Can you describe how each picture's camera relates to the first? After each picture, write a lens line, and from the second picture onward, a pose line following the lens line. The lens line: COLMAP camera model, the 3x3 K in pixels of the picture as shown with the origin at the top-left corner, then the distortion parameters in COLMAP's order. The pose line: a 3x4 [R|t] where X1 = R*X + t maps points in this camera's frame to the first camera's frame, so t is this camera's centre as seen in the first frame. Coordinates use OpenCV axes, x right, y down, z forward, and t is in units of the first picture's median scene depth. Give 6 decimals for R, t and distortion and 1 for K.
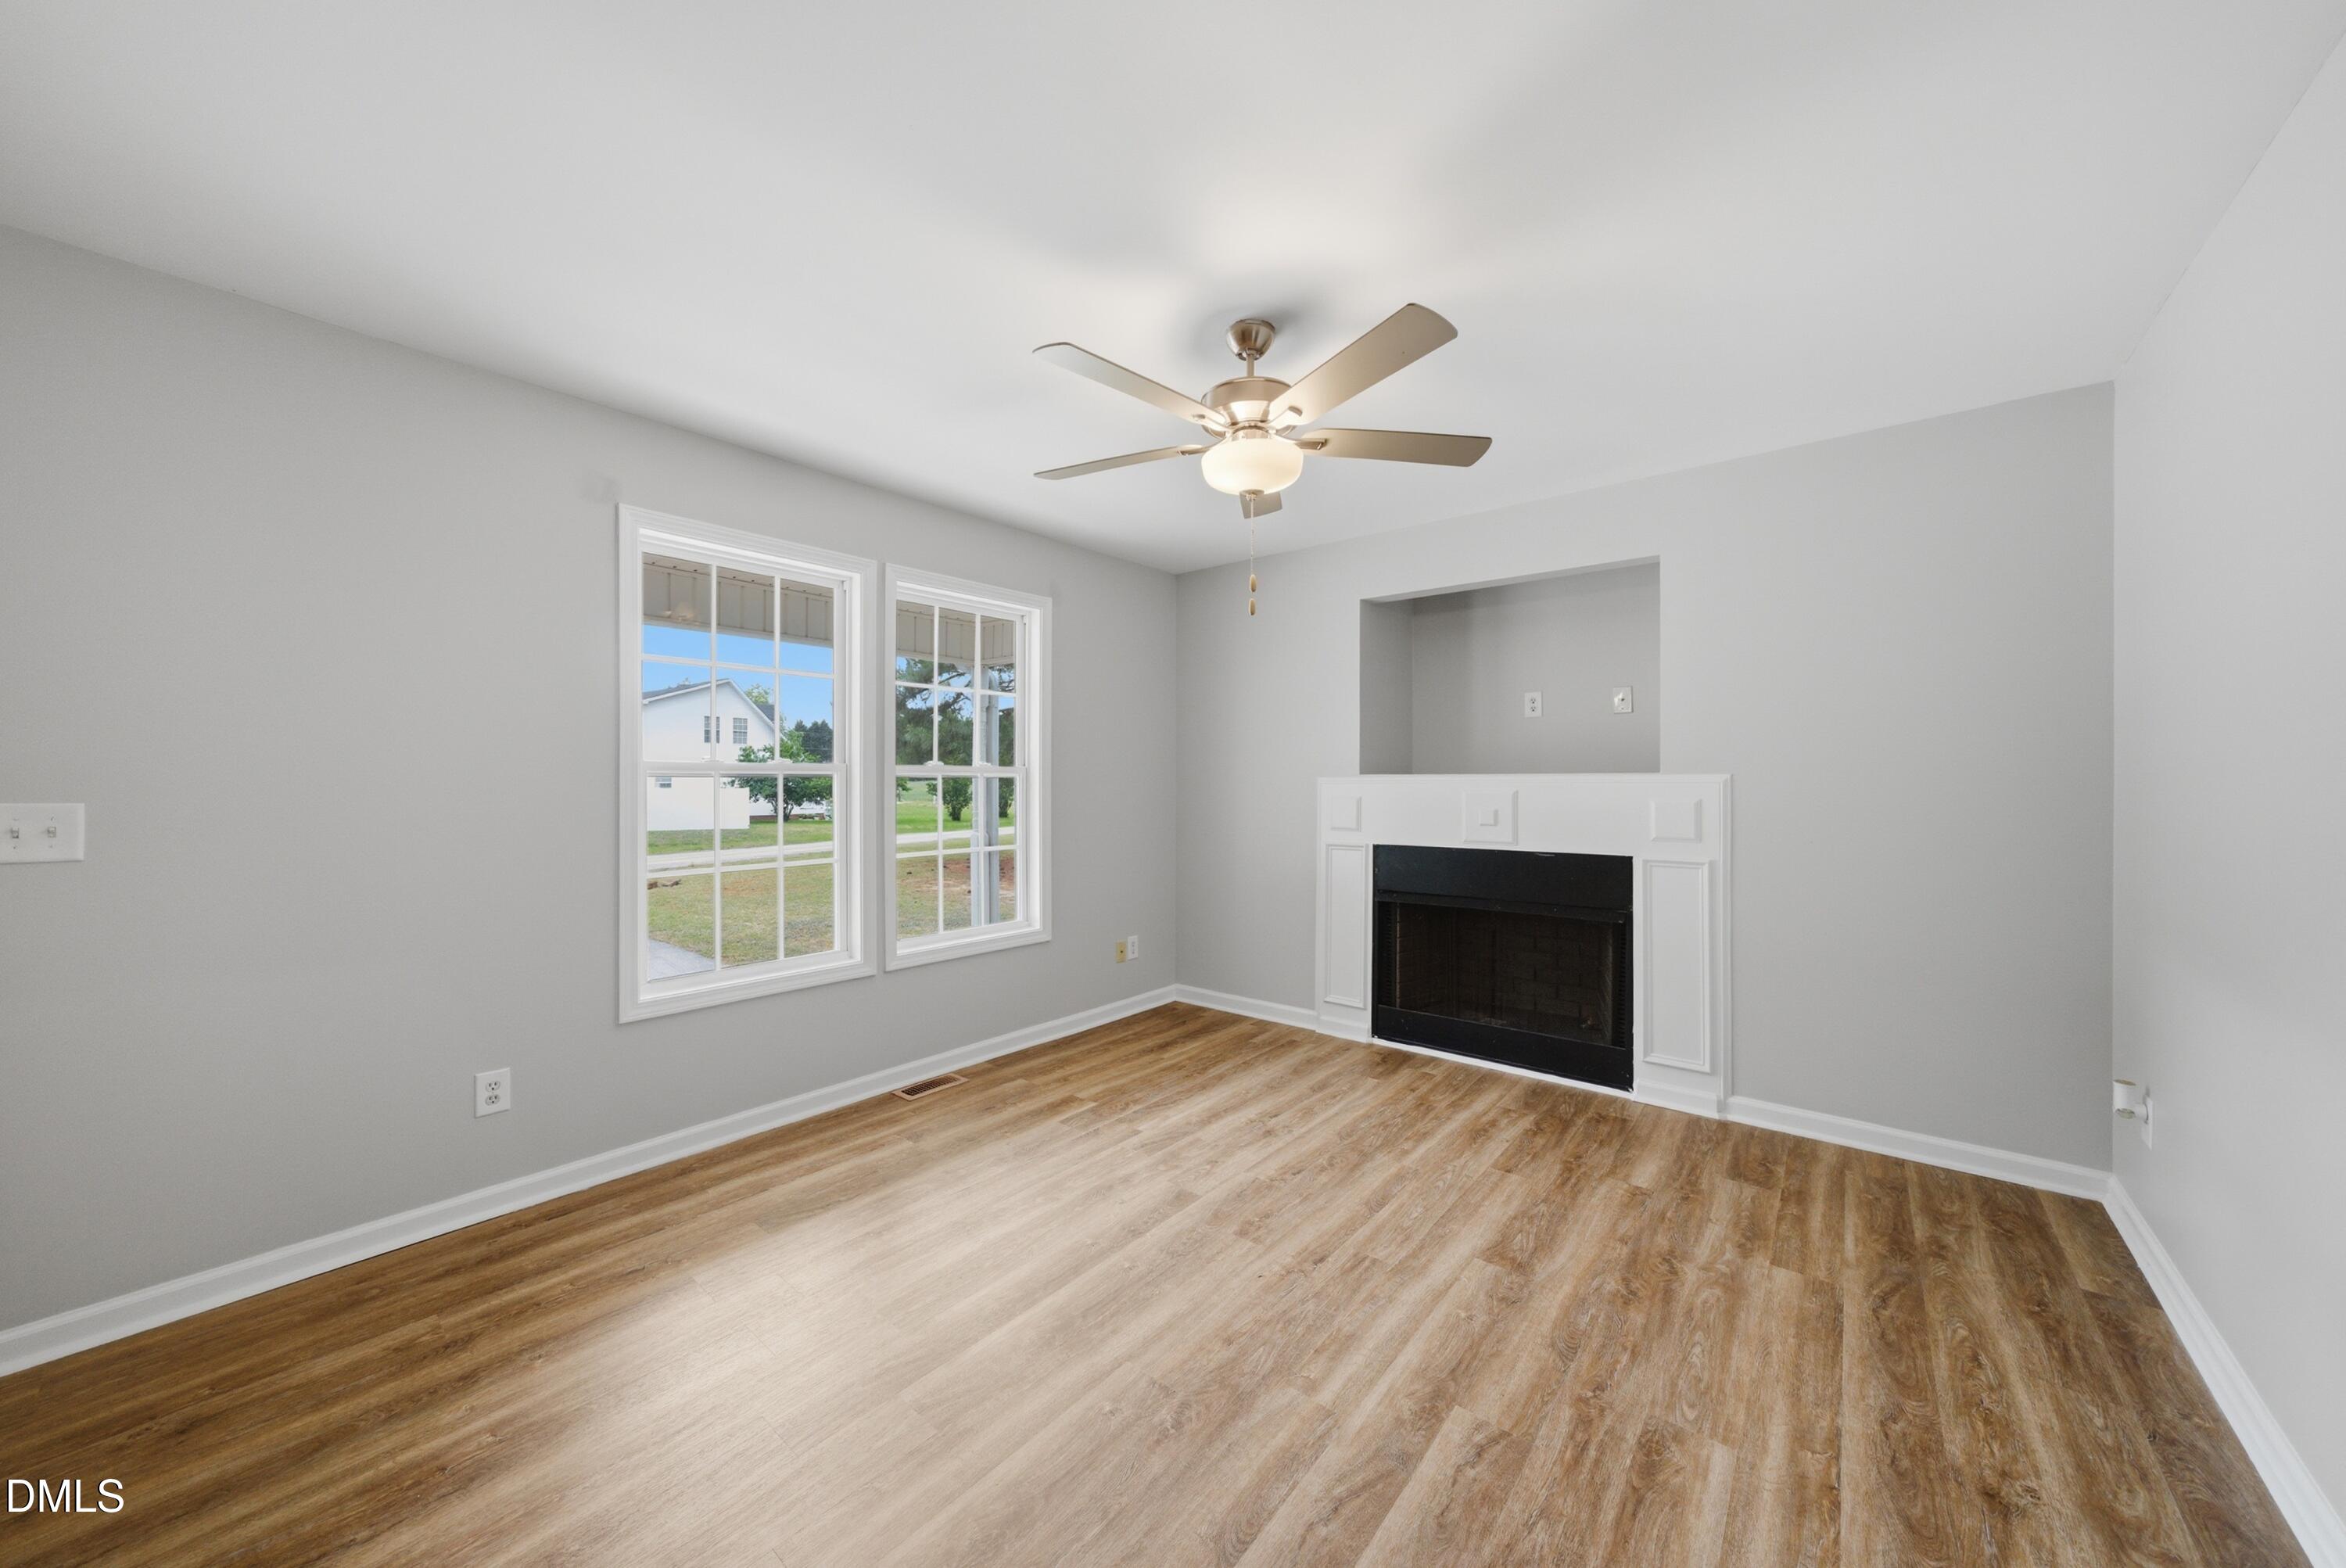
lens RADIAL K [[811.6, 0, 1156.0], [0, 811.6, 774.8], [0, 0, 1]] dist [-0.006951, 0.001339]
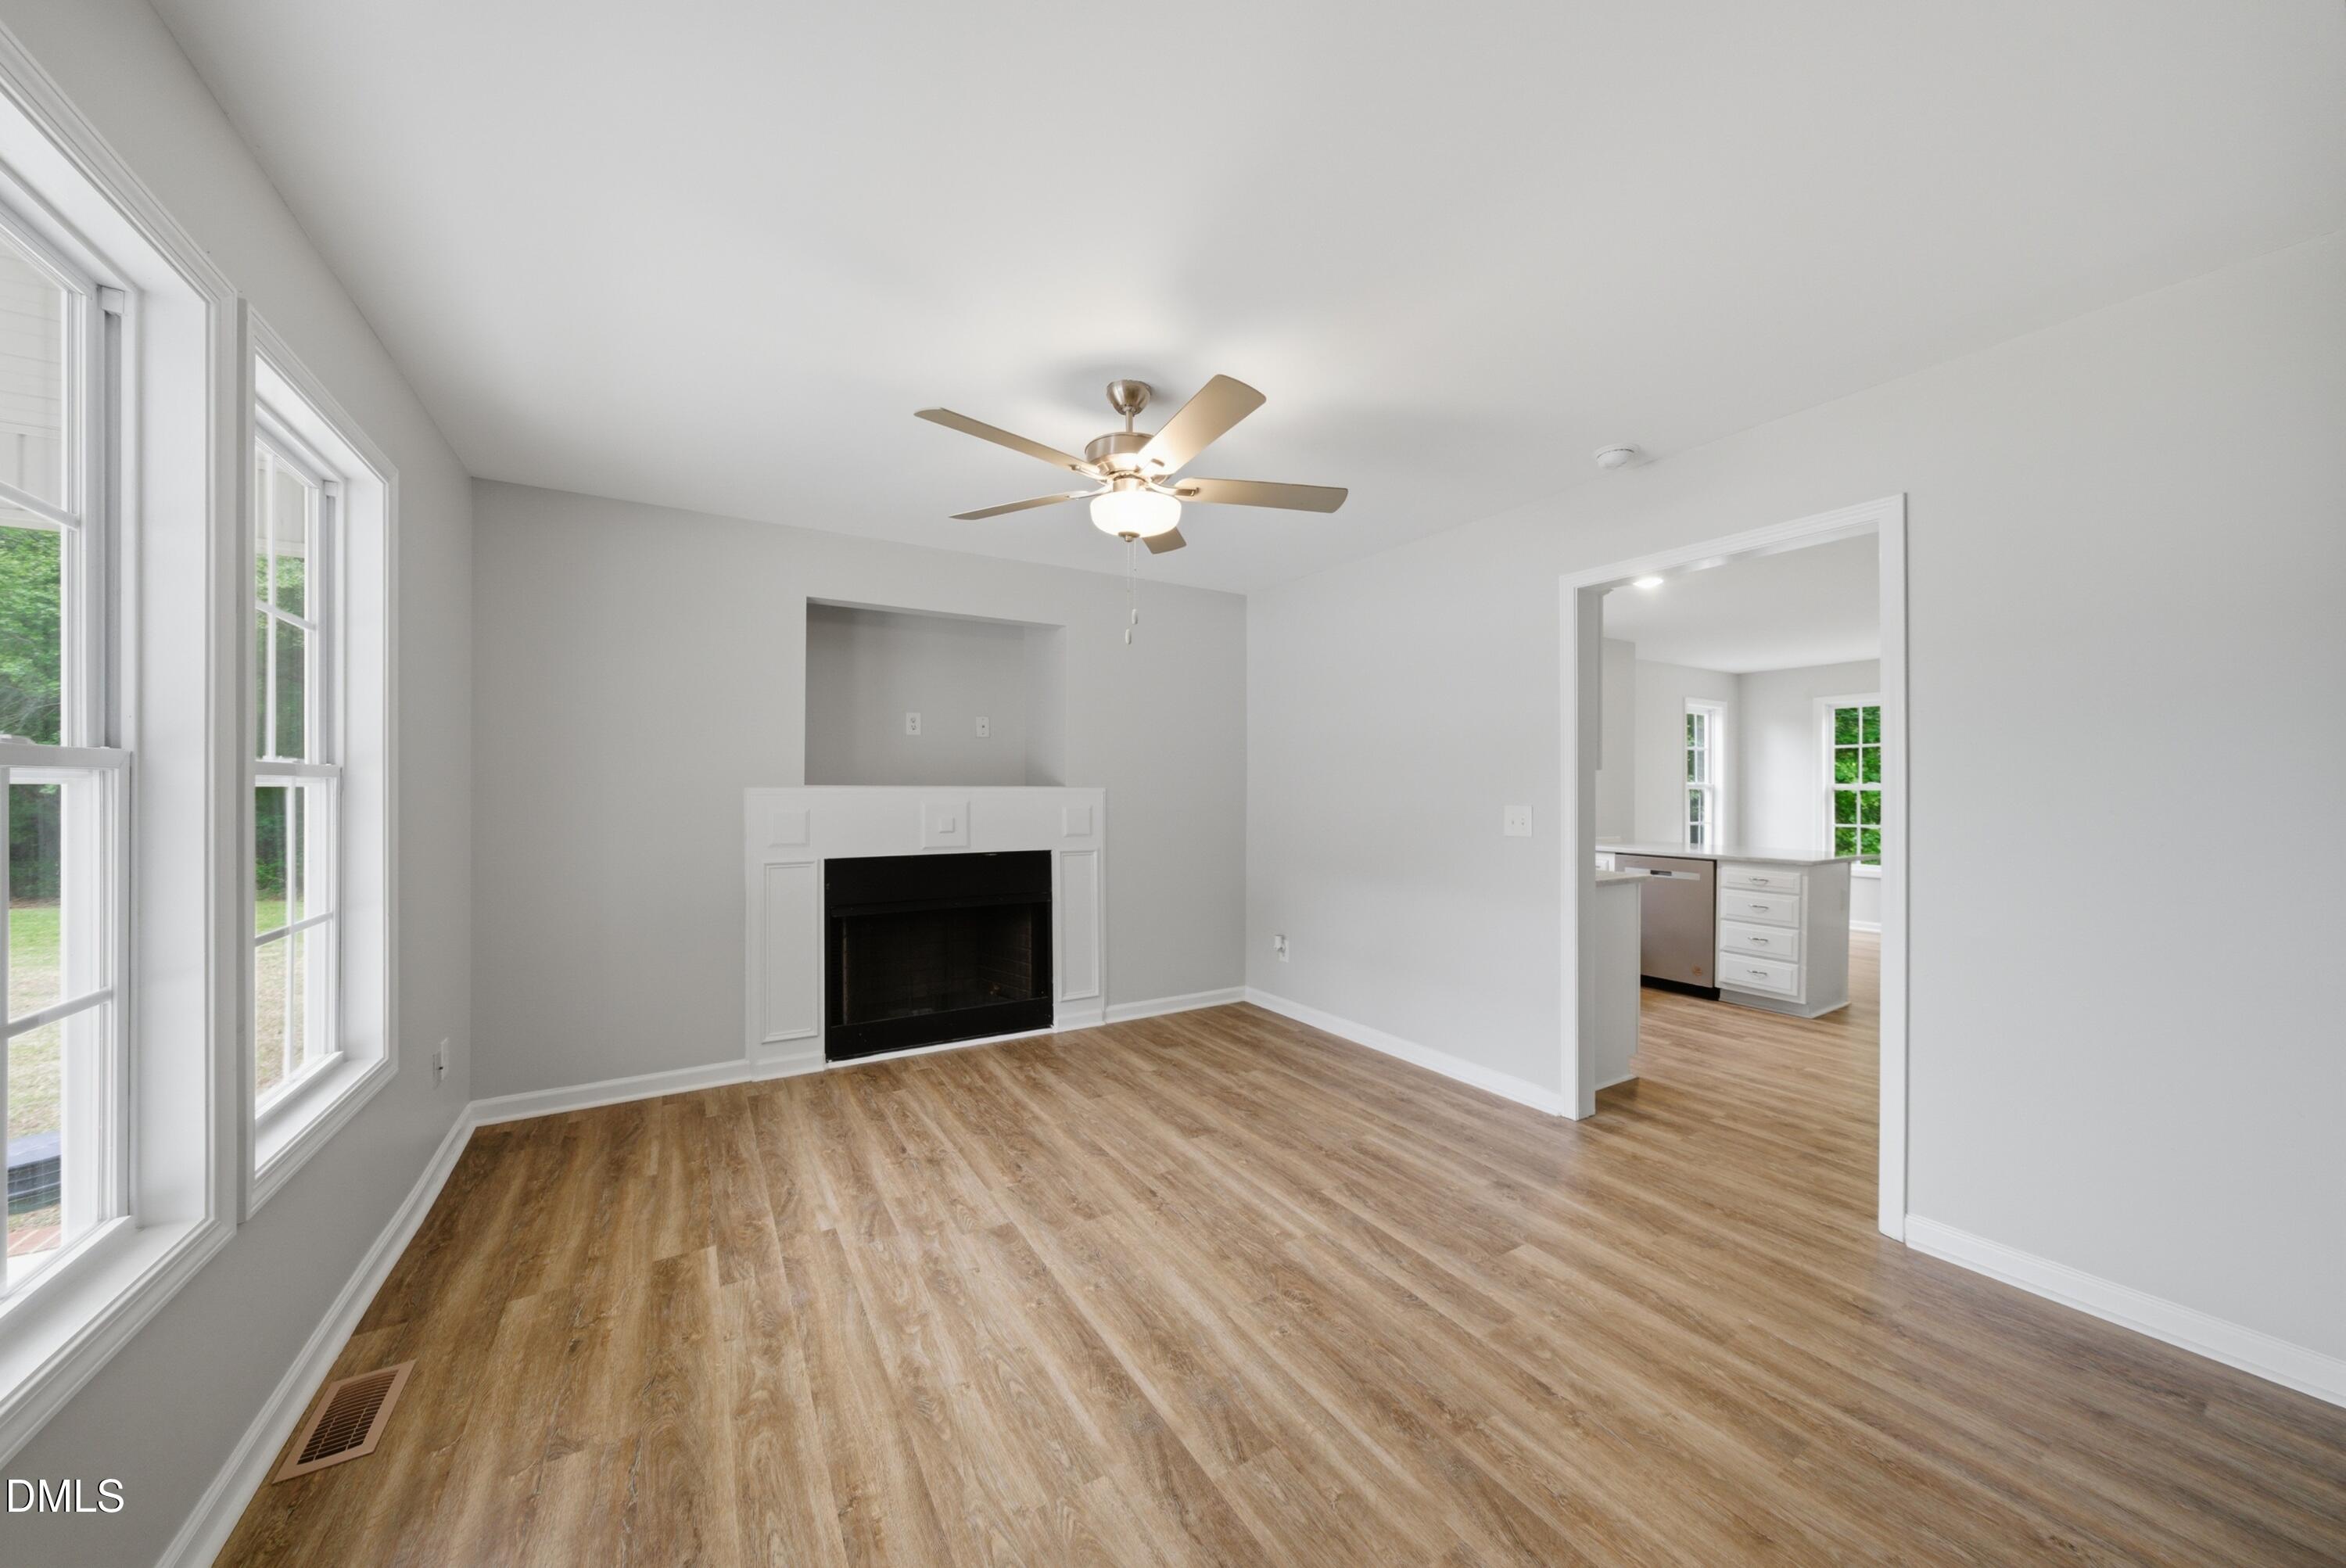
lens RADIAL K [[811.6, 0, 1167.2], [0, 811.6, 806.4], [0, 0, 1]] dist [-0.006951, 0.001339]
pose [[0.311527, -0.012250, 0.950158, -0.860182], [-0.012200, 0.999783, 0.016890, 0.005372], [-0.950159, -0.016854, 0.311310, 0.570757]]
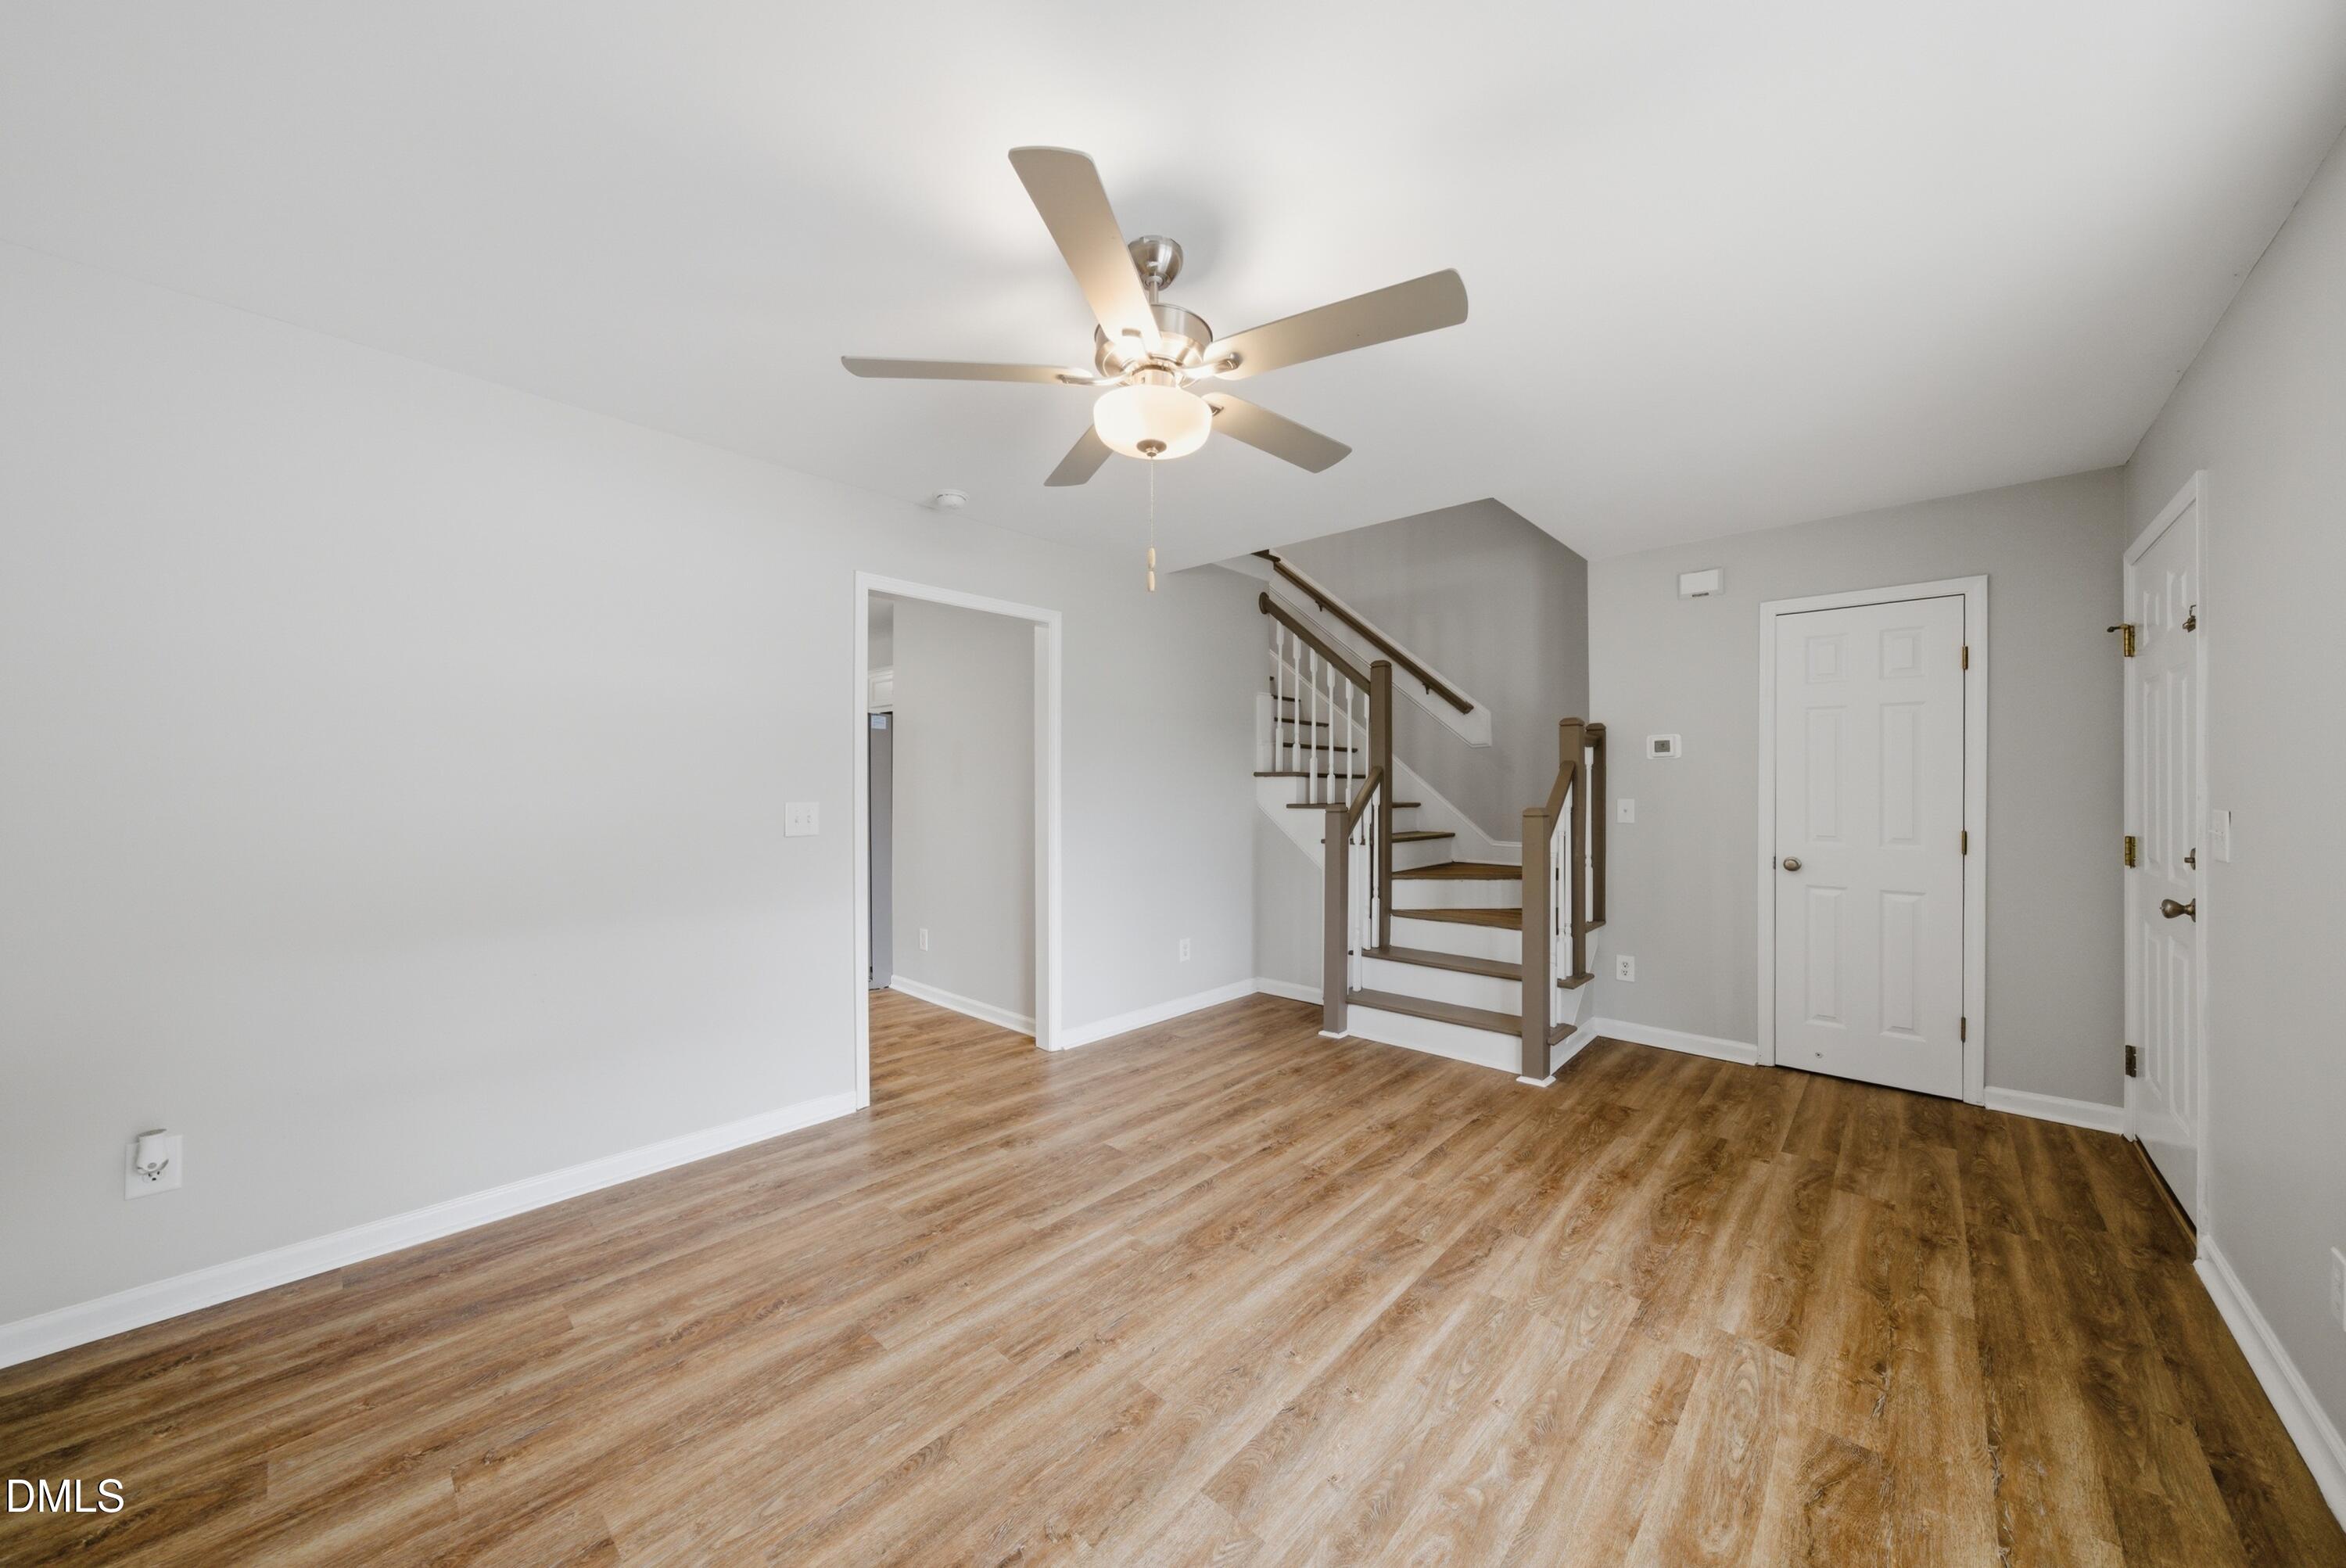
lens RADIAL K [[811.6, 0, 1178.5], [0, 811.6, 791.3], [0, 0, 1]] dist [-0.006951, 0.001339]
pose [[-0.999780, -0.000331, 0.020952, 0.066481], [-0.000572, 0.999933, -0.011524, 0.019597], [-0.020947, -0.011534, -0.999714, 1.717095]]
